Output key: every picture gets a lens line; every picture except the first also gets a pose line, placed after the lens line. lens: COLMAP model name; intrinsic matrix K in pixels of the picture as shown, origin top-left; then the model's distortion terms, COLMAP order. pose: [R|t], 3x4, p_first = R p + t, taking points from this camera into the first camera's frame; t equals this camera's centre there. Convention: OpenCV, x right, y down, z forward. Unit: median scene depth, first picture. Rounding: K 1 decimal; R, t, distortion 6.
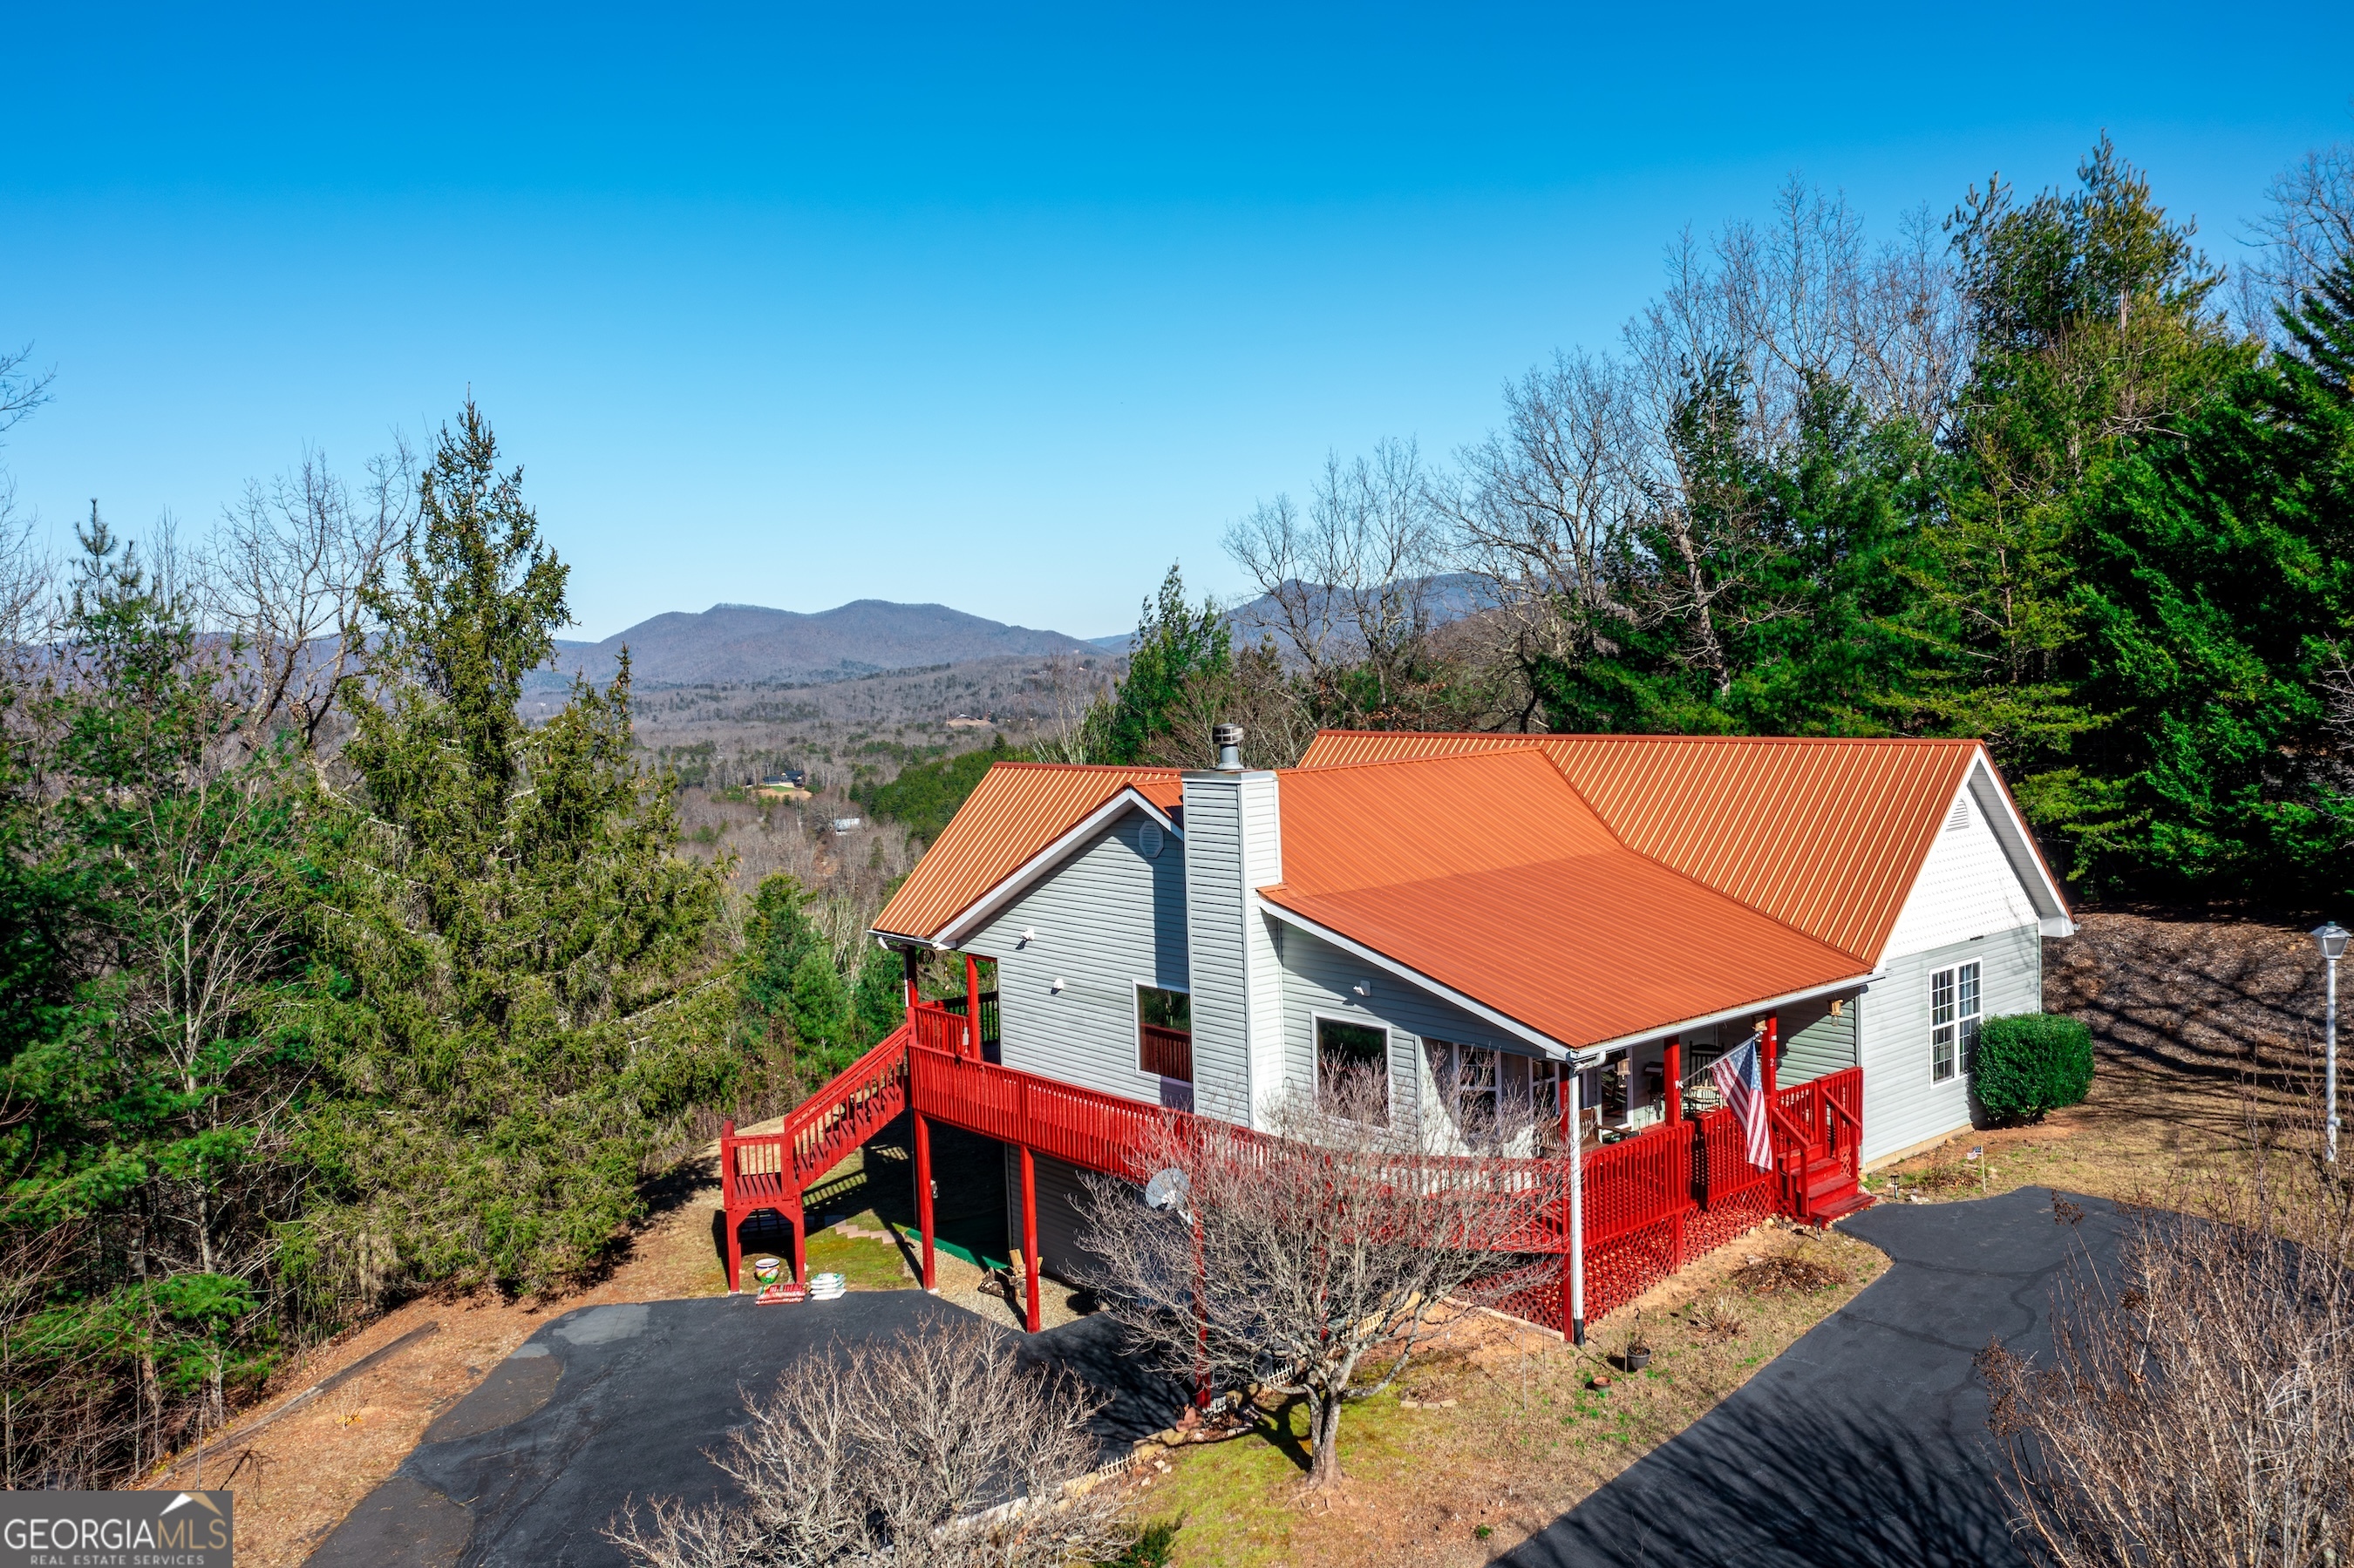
lens RADIAL K [[1958.3, 0, 1177.0], [0, 1958.3, 784.0], [0, 0, 1]] dist [0.002757, 0.003635]
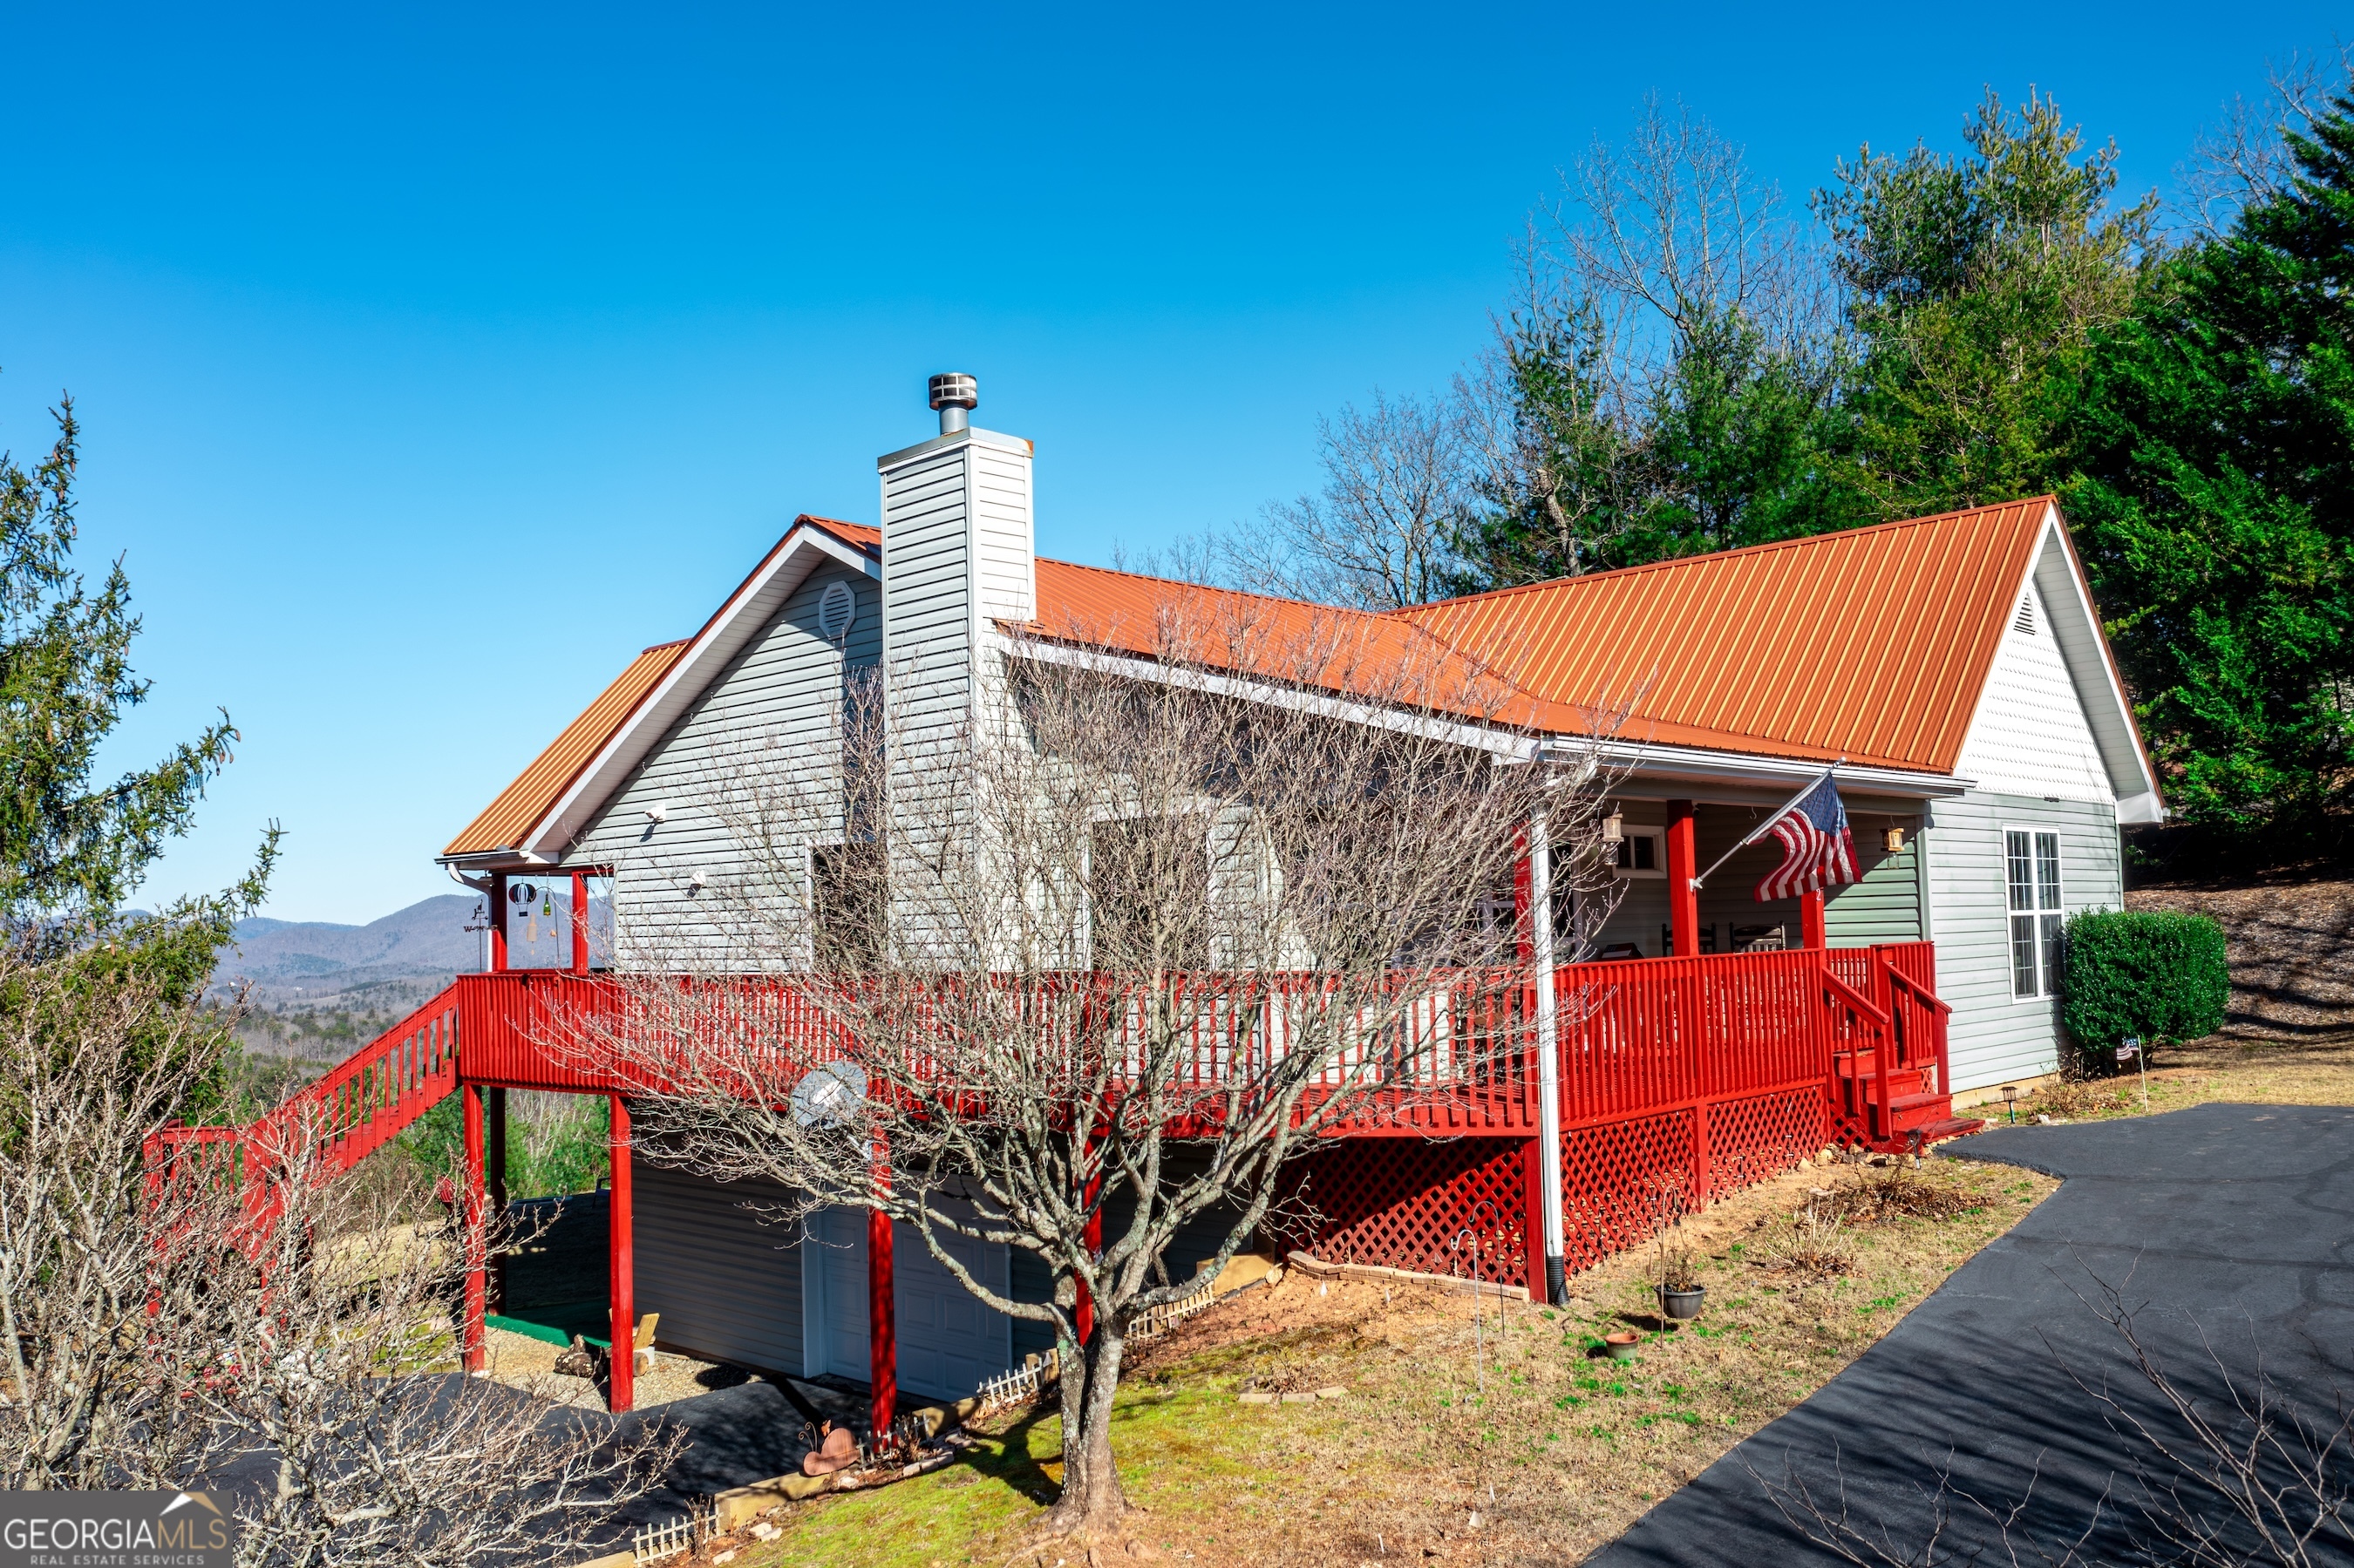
lens RADIAL K [[1973.8, 0, 1177.0], [0, 1973.8, 784.0], [0, 0, 1]] dist [-0.004233, -0.001318]
pose [[0.994681, 0.014282, 0.102006, 0.036697], [0.000440, 0.989742, -0.142866, 0.200342], [-0.103000, 0.142151, 0.984472, 0.404840]]
